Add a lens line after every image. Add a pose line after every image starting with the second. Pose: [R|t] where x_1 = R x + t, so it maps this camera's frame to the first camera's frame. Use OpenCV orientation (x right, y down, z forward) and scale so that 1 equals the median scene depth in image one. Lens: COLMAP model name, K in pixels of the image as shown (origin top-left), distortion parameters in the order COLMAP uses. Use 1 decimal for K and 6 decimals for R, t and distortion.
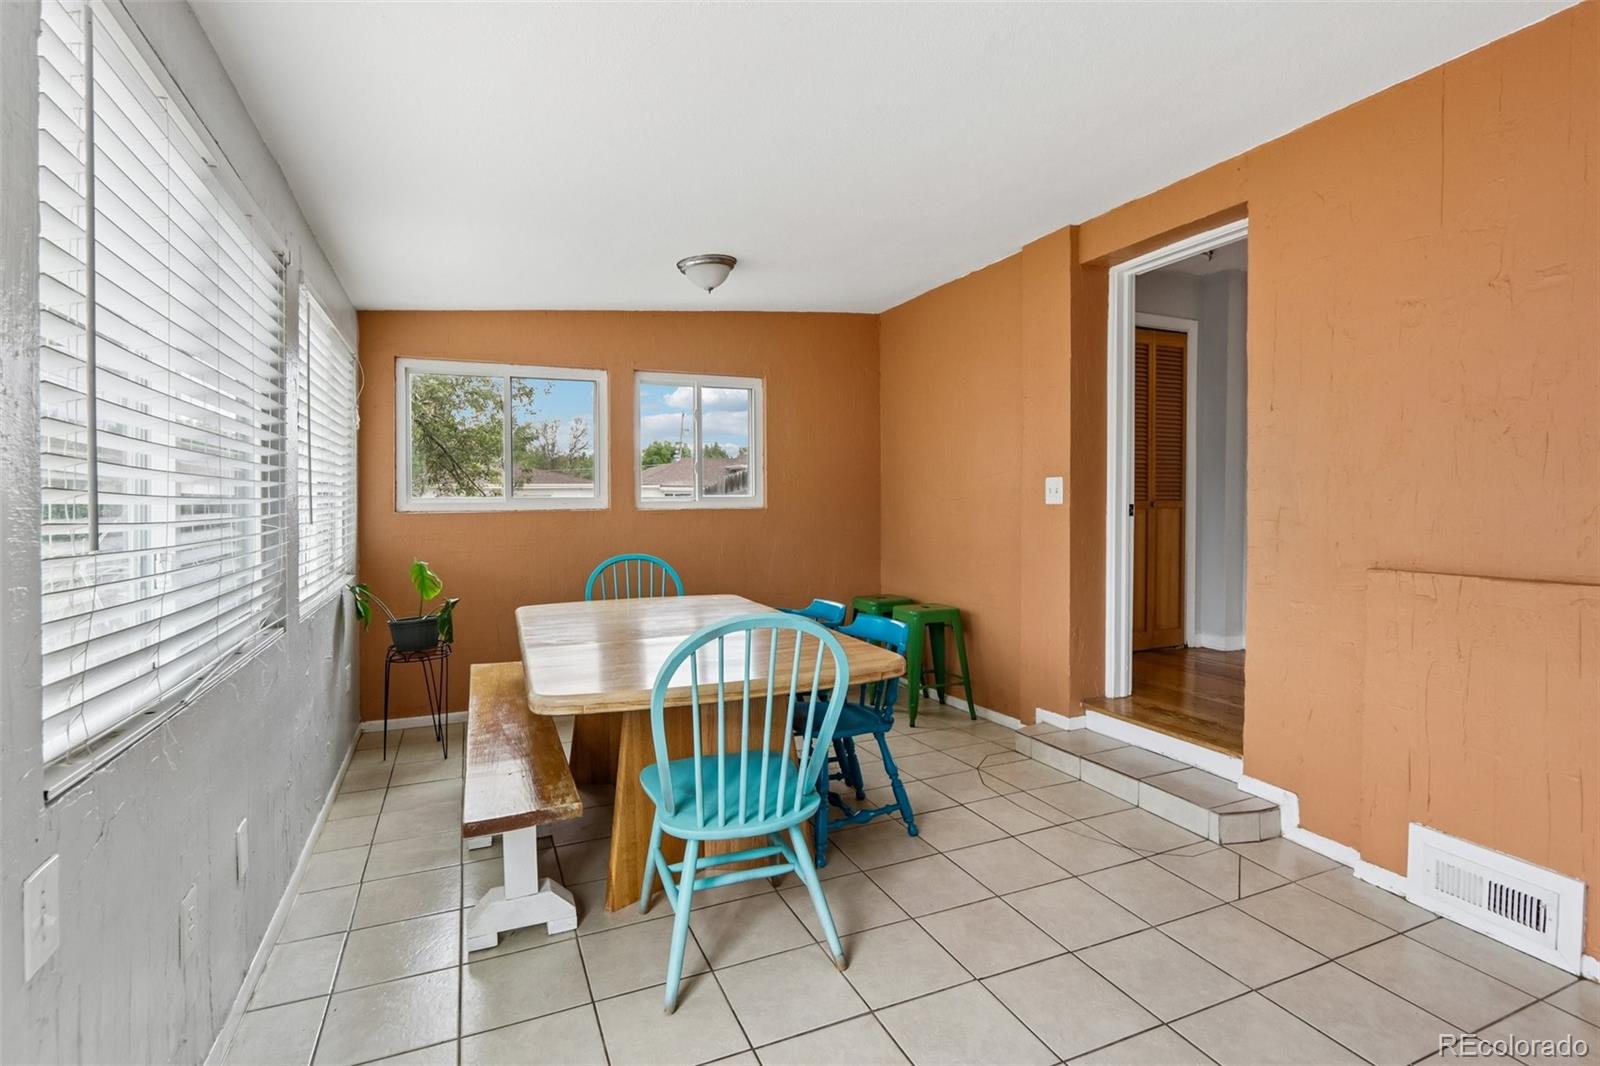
lens RADIAL K [[764.0, 0, 797.0], [0, 764.0, 527.8], [0, 0, 1]] dist [-0.015654, 0.003368]
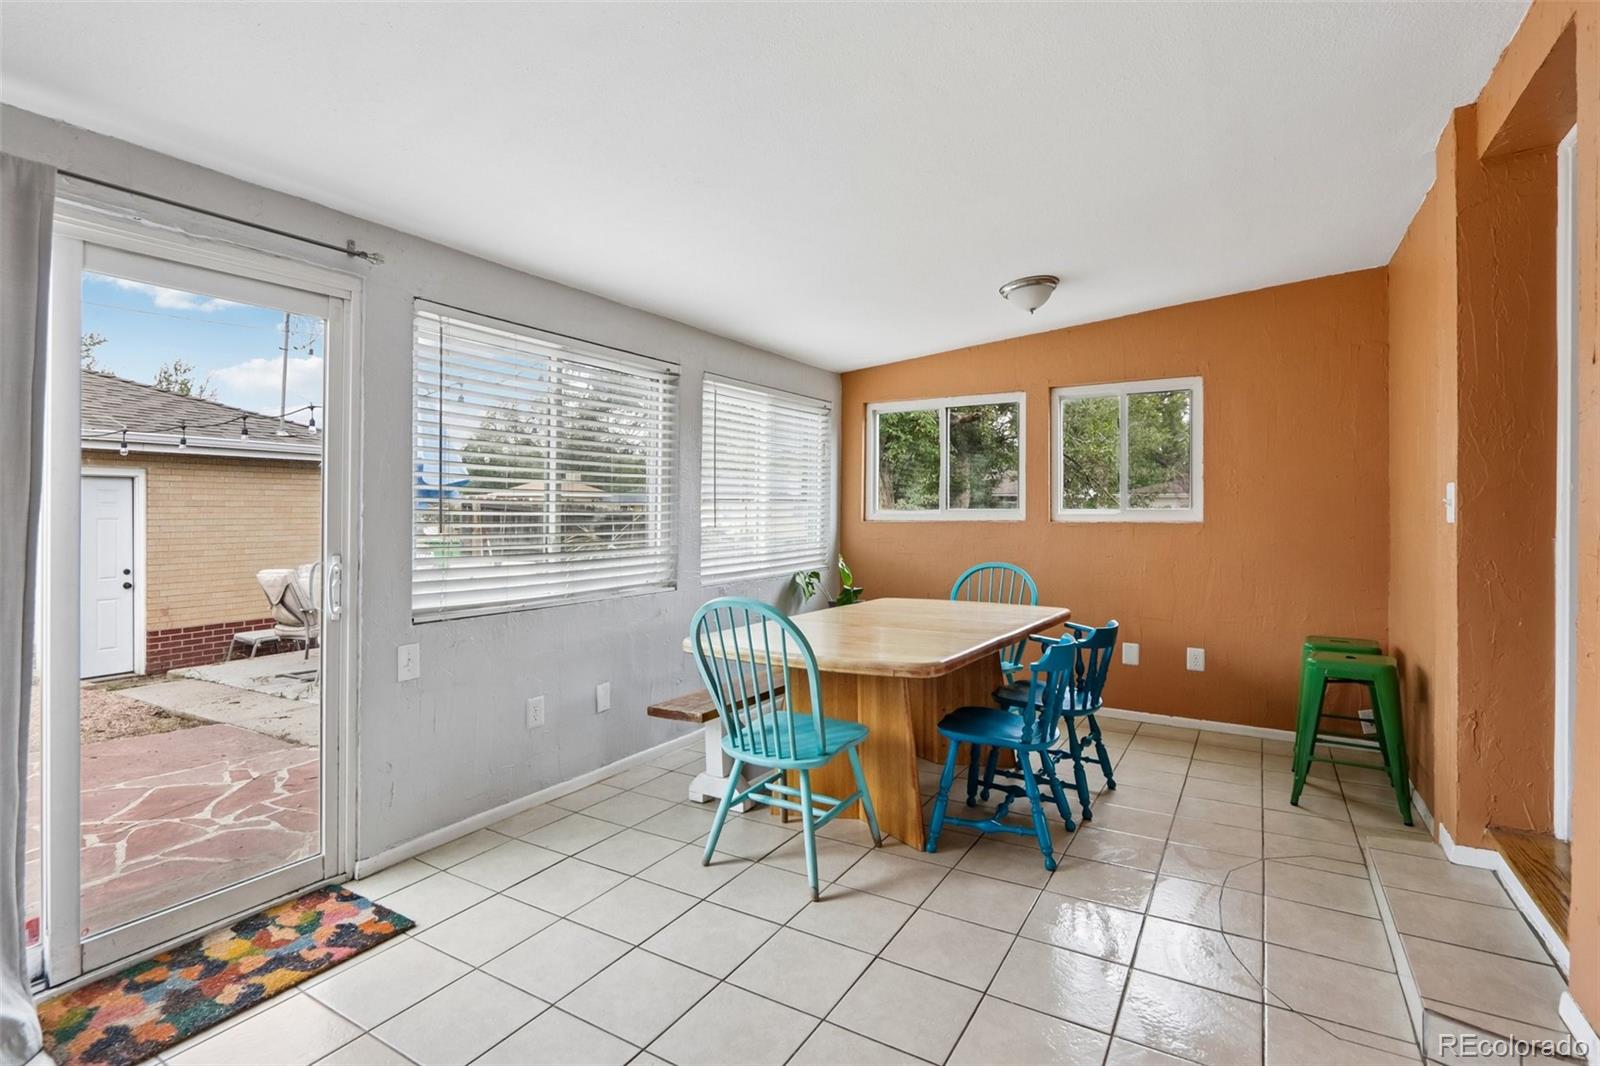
lens RADIAL K [[764.0, 0, 764.5], [0, 764.0, 513.4], [0, 0, 1]] dist [-0.015654, 0.003368]
pose [[0.569311, 0.007286, -0.822090, 0.525246], [-0.032722, 0.999369, -0.013803, -0.009651], [0.821471, 0.034758, 0.569191, 0.113883]]
